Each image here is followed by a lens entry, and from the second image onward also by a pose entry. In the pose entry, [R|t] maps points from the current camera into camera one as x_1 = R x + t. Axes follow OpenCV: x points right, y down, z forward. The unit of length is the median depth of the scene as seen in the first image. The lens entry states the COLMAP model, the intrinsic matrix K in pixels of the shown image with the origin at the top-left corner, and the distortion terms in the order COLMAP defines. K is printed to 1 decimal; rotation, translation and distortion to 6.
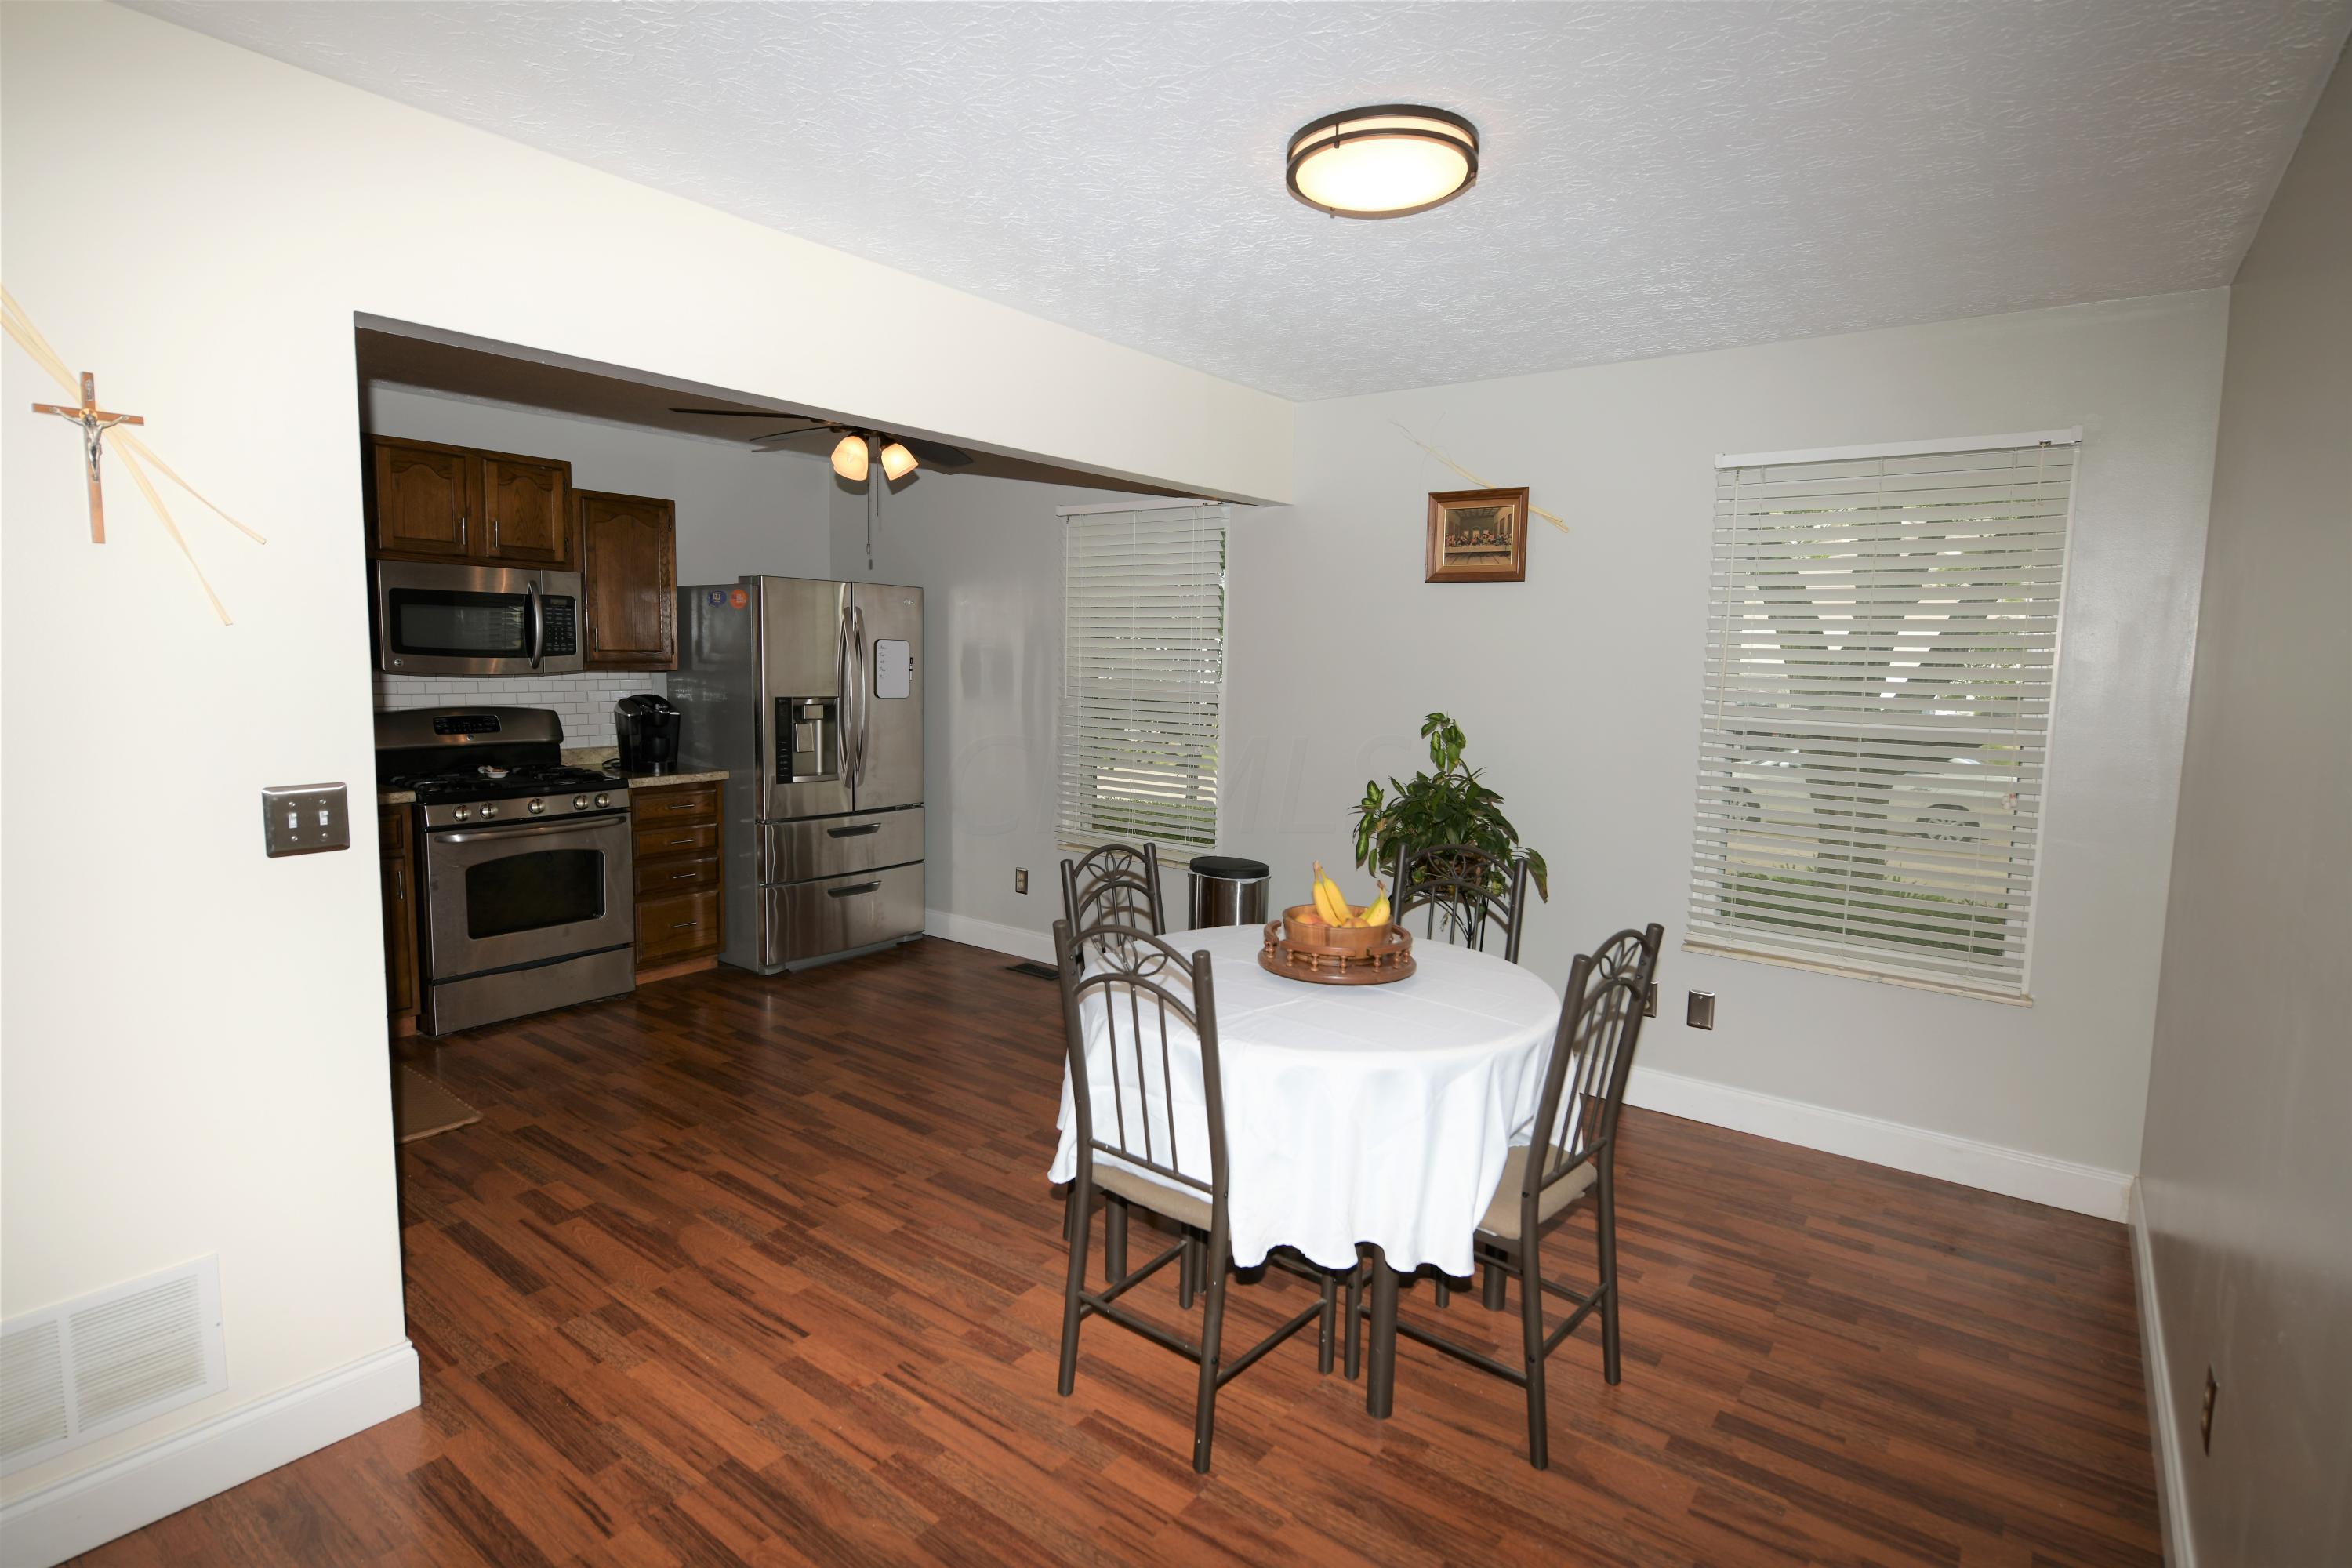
lens RADIAL K [[1164.6, 0, 1176.0], [0, 1164.6, 784.0], [0, 0, 1]] dist [0.001226, 0.000539]
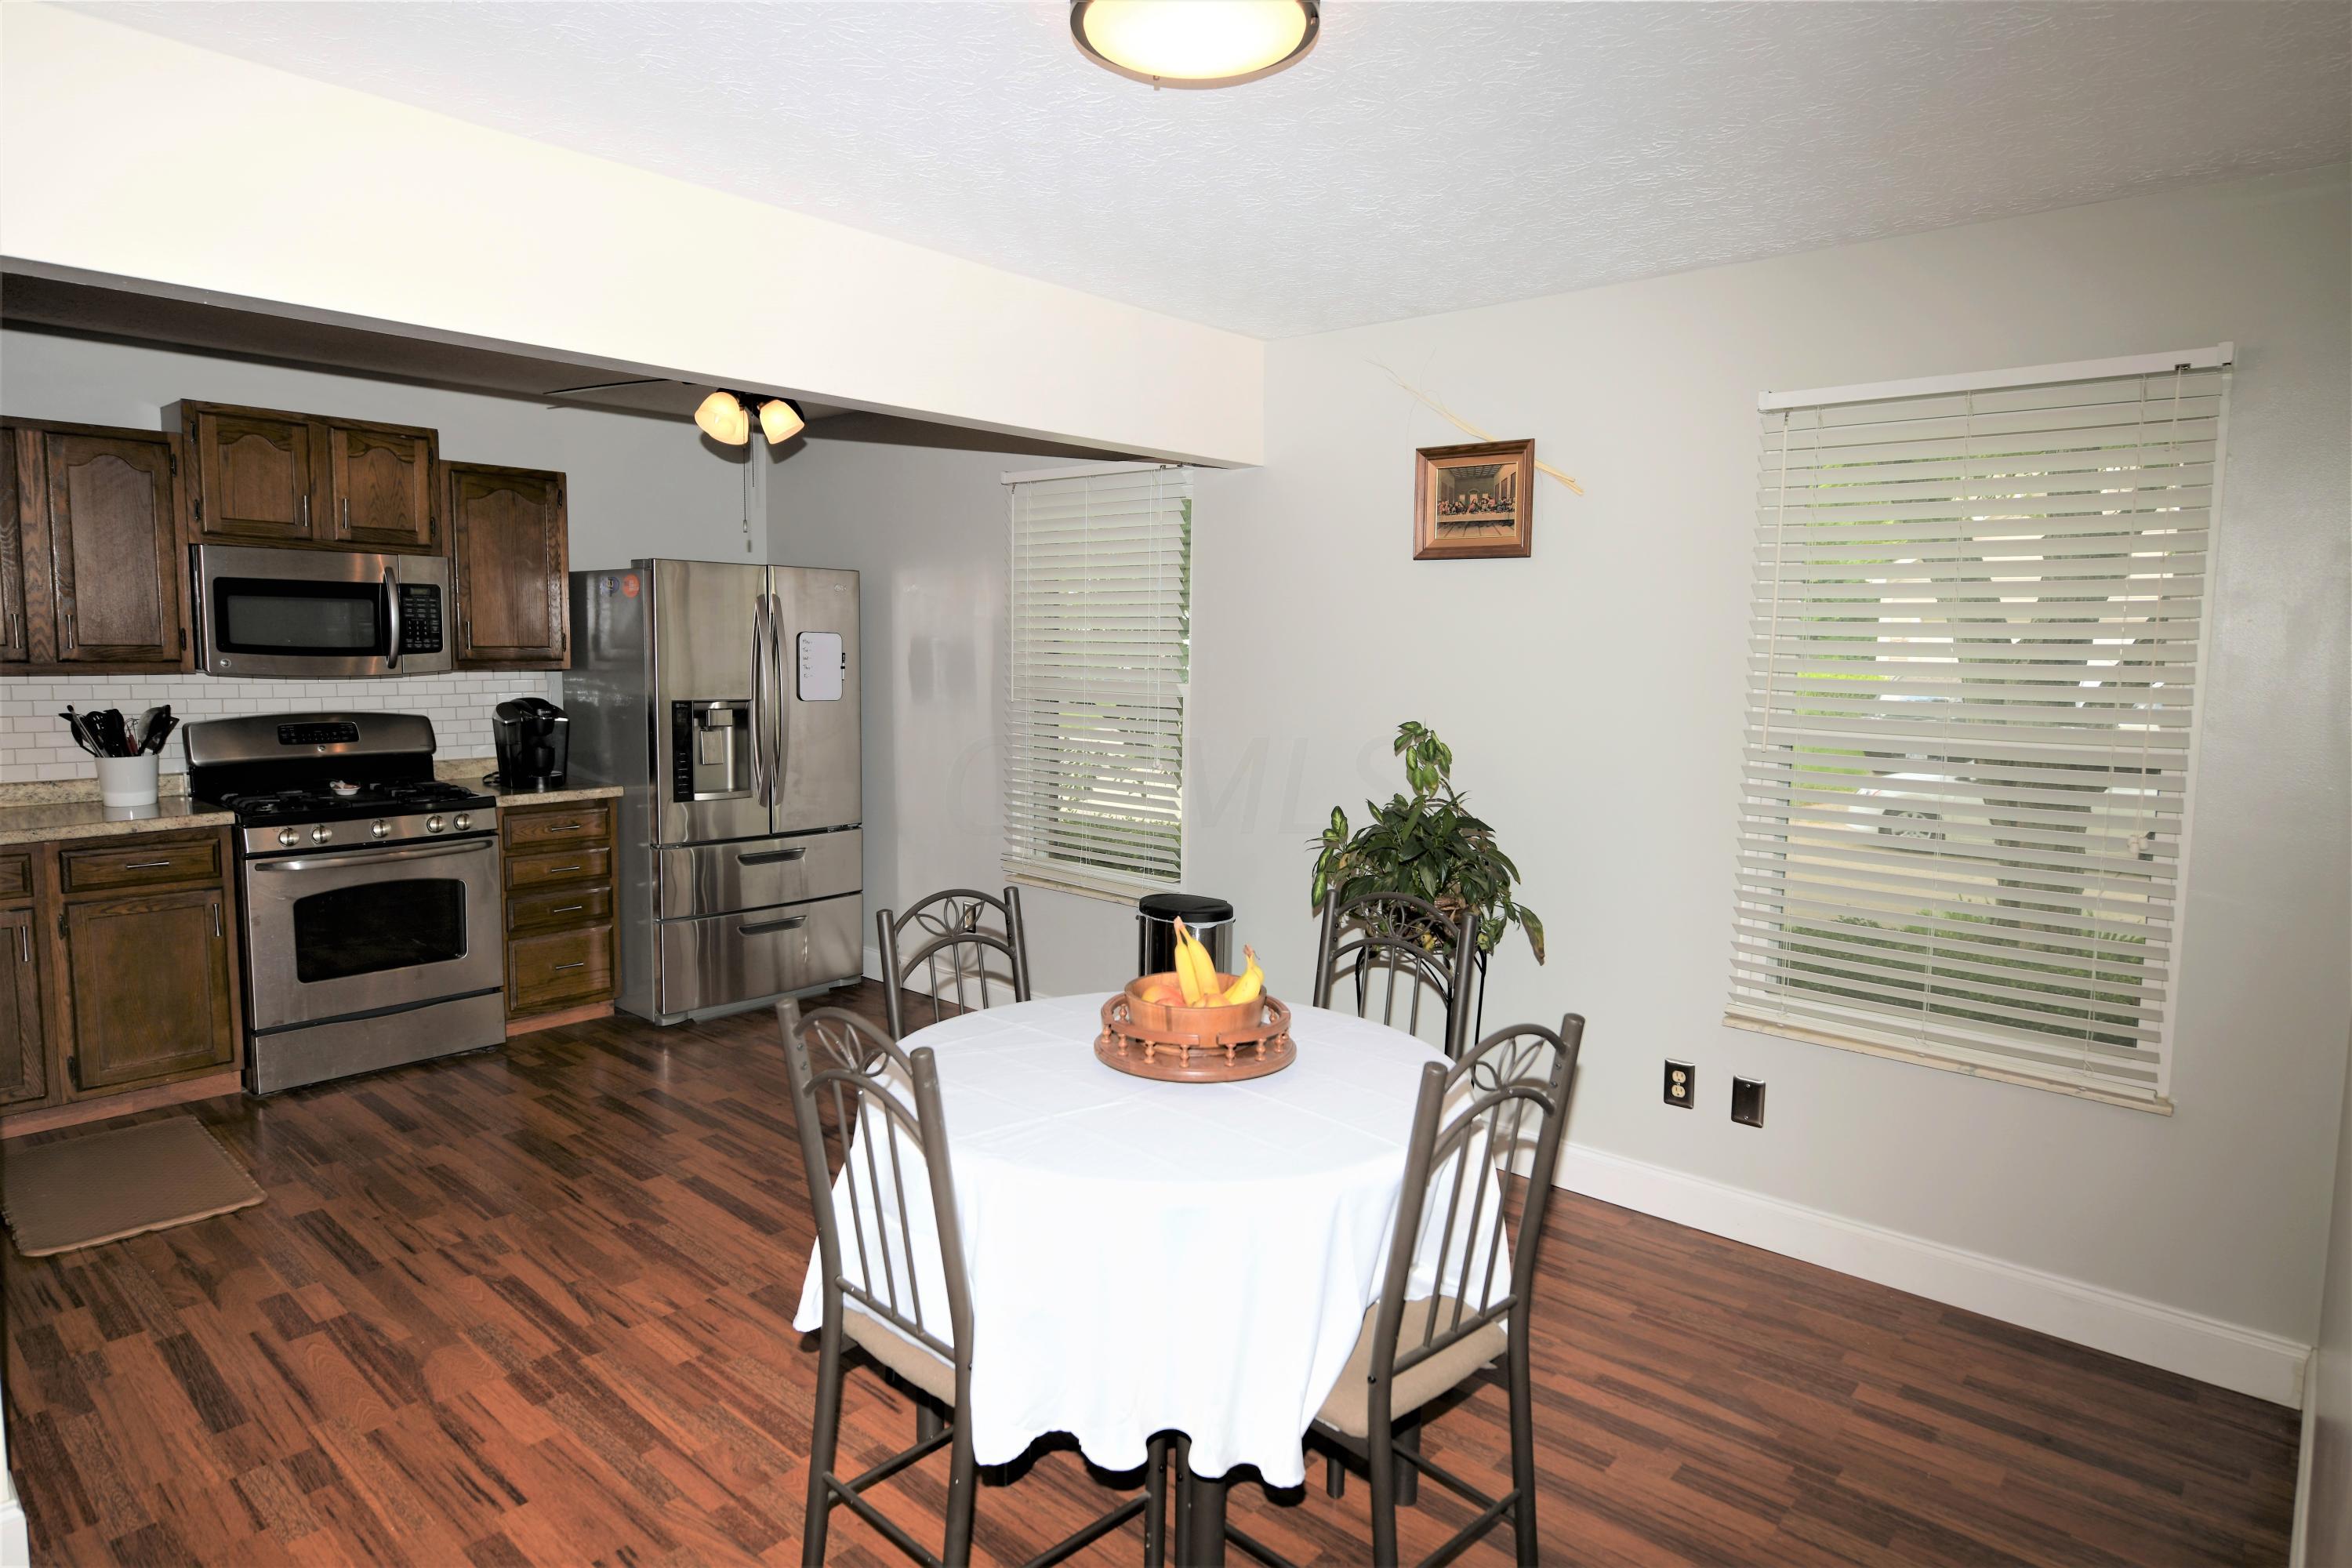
lens RADIAL K [[1328.3, 0, 1176.0], [0, 1328.3, 784.0], [0, 0, 1]] dist [0.001517, -0.000019]
pose [[0.996997, 0.003687, -0.077353, 0.129827], [-0.004088, 0.999979, -0.005024, -0.013137], [0.077332, 0.005325, 0.996991, 0.075454]]
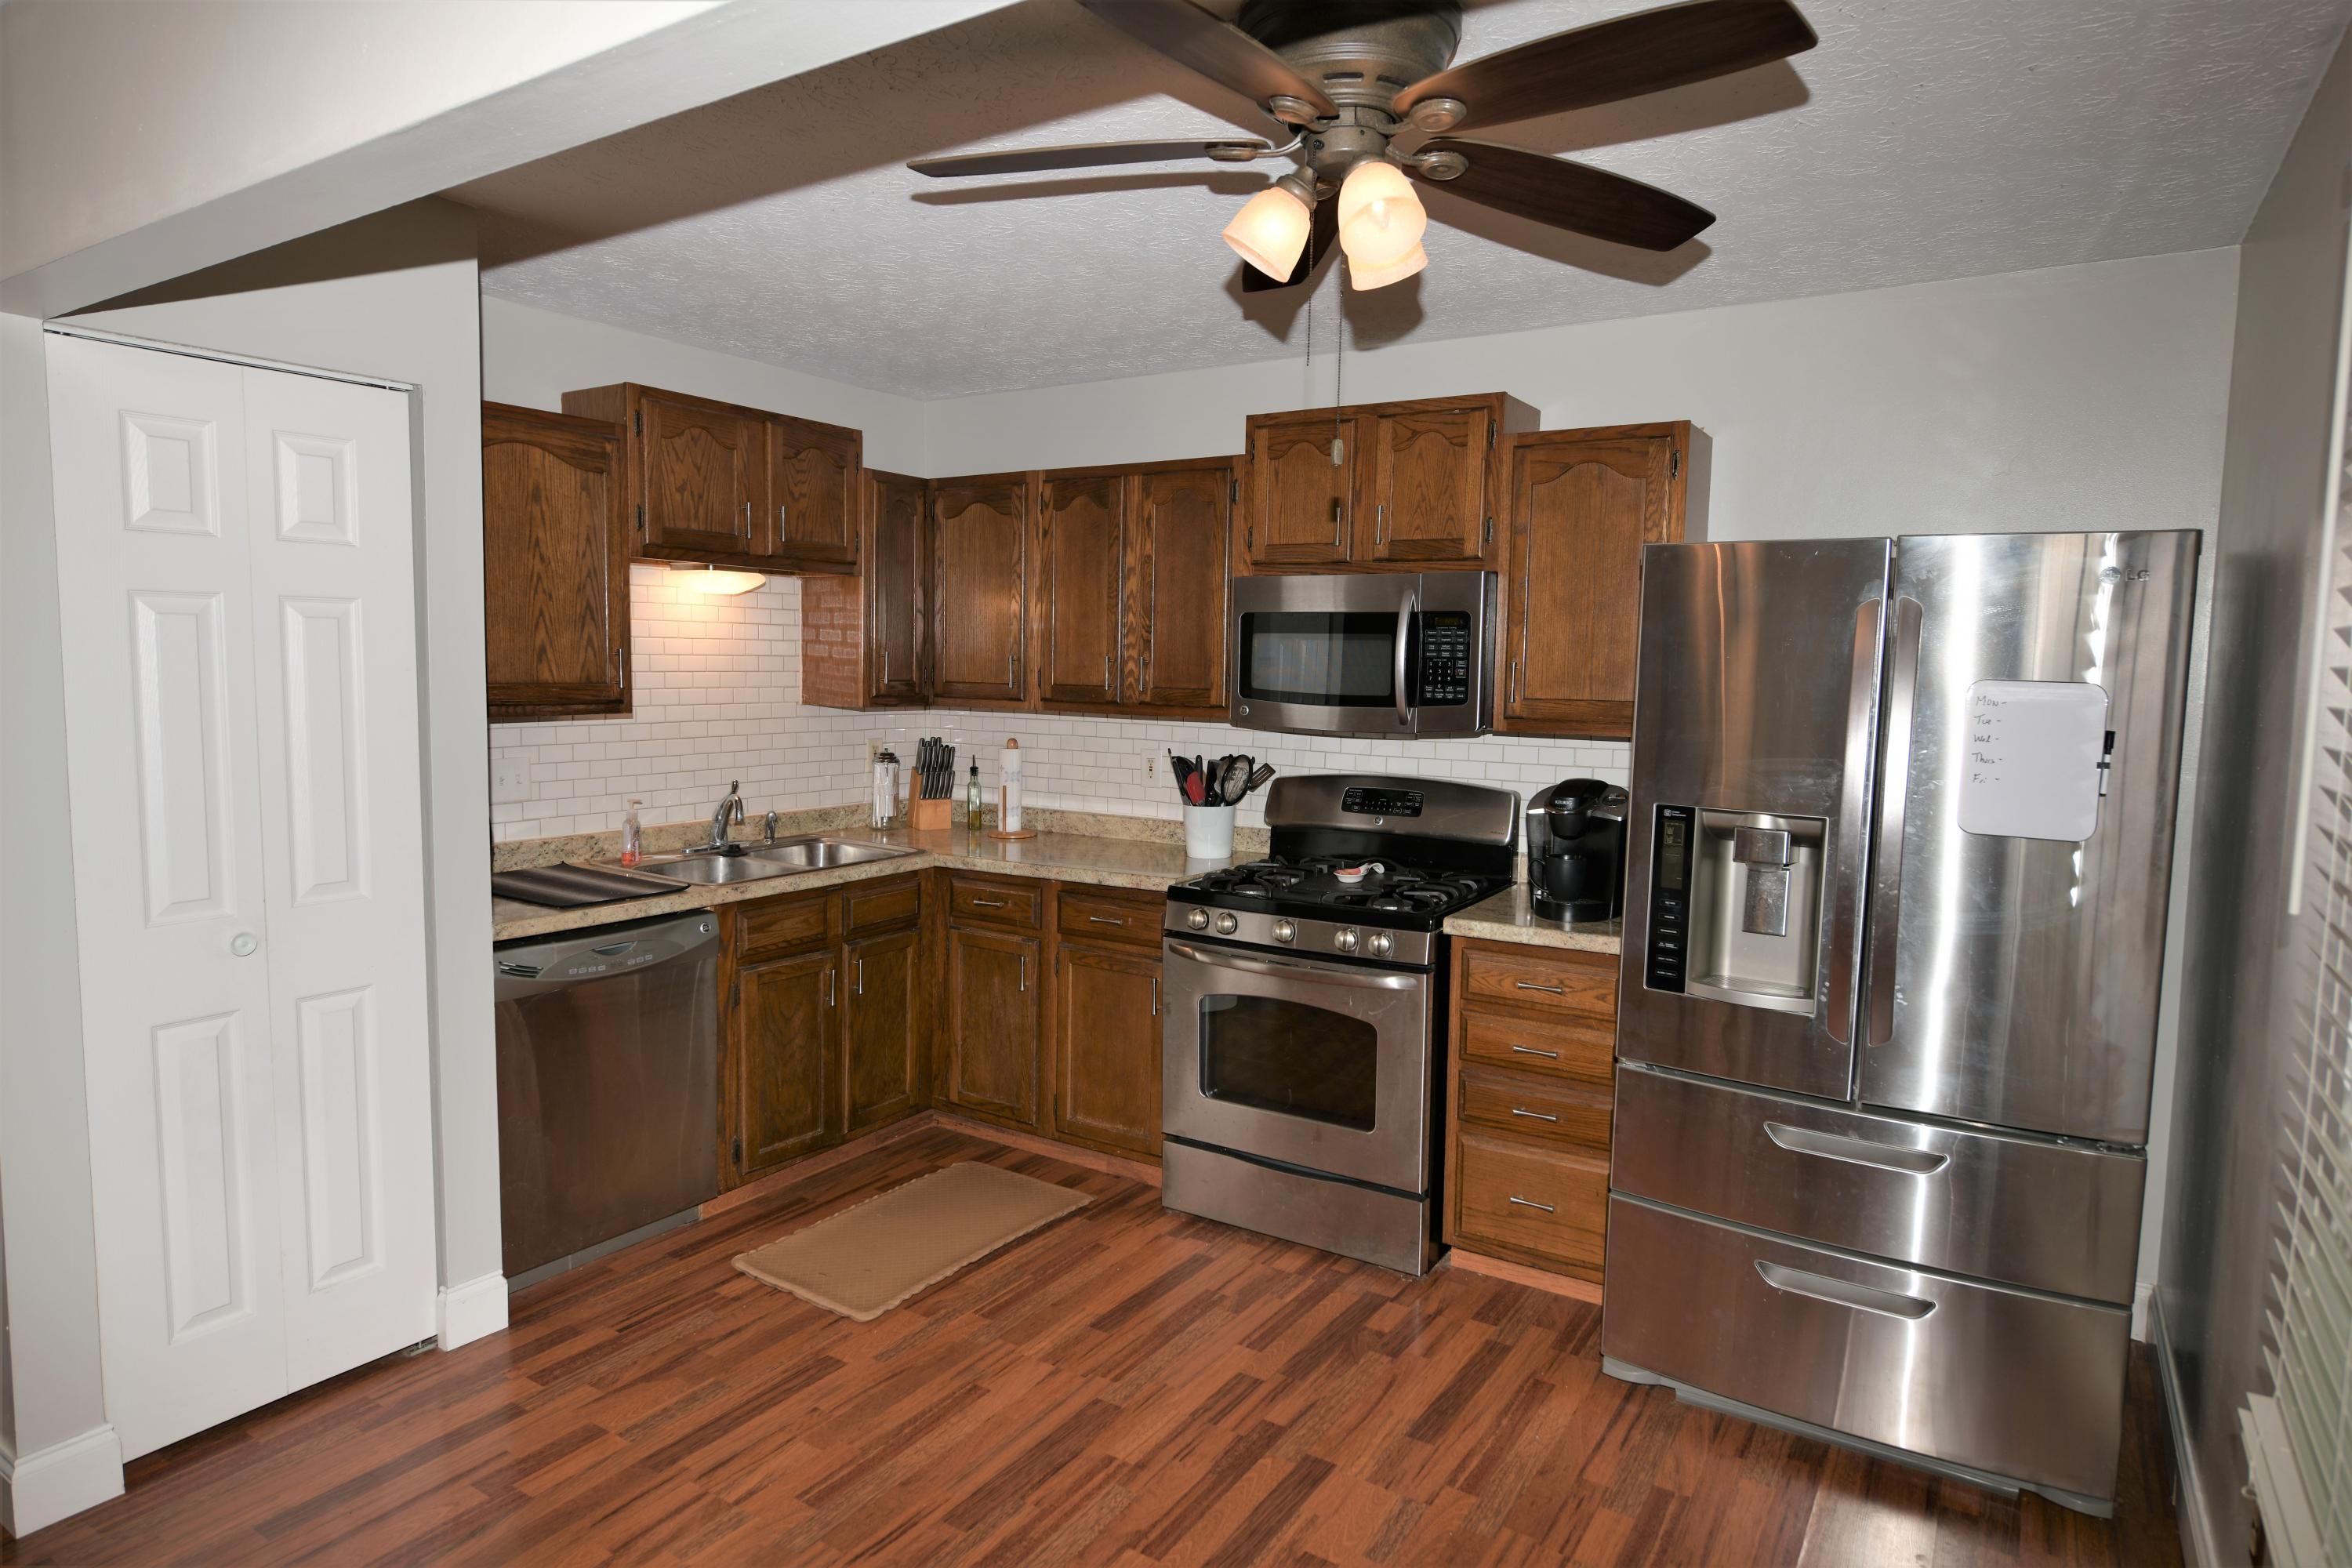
lens RADIAL K [[1328.3, 0, 1176.0], [0, 1328.3, 784.0], [0, 0, 1]] dist [0.001517, -0.000019]
pose [[0.081312, 0.072485, -0.994049, 0.214314], [-0.128416, 0.989801, 0.061671, -0.116777], [0.988381, 0.122638, 0.089791, 0.987643]]
